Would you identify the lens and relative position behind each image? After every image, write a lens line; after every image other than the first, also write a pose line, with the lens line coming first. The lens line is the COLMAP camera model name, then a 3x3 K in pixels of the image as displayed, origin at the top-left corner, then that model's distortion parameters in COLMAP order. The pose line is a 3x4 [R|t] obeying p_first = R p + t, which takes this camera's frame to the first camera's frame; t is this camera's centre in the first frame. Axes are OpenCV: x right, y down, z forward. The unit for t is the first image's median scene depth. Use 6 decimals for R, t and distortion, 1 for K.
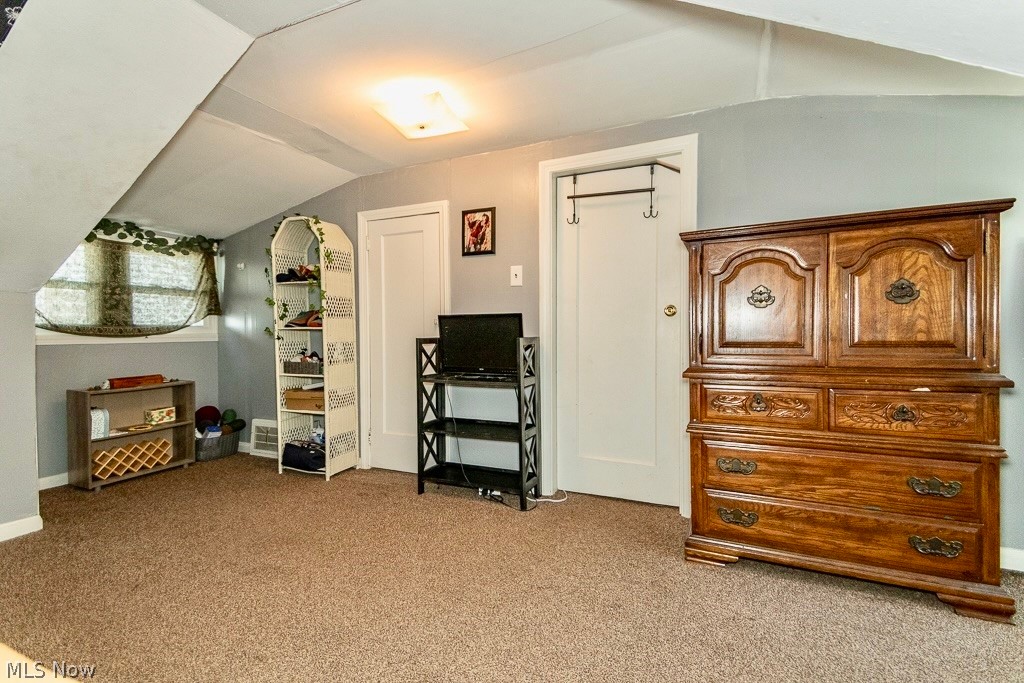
lens RADIAL K [[465.1, 0, 515.7], [0, 465.1, 341.0], [0, 0, 1]] dist [0.019468, -0.002585]
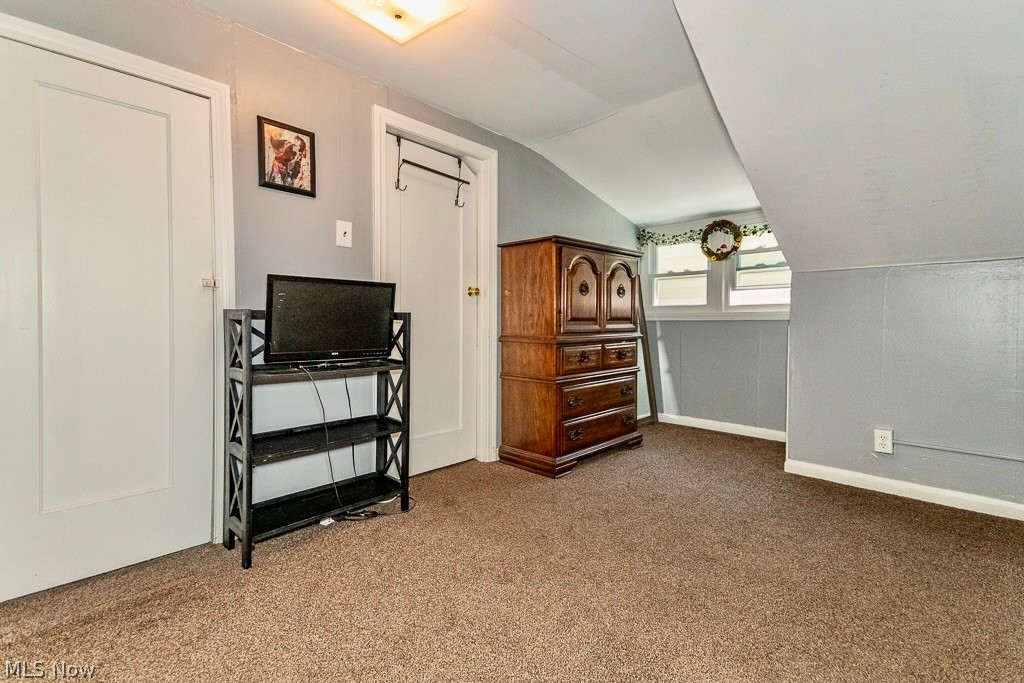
lens RADIAL K [[465.1, 0, 515.5], [0, 465.1, 335.3], [0, 0, 1]] dist [0.019468, -0.002585]
pose [[0.327117, -0.025736, 0.944633, -0.655447], [0.006194, 0.999666, 0.025091, 0.013745], [-0.944964, -0.002356, 0.327167, 0.467119]]
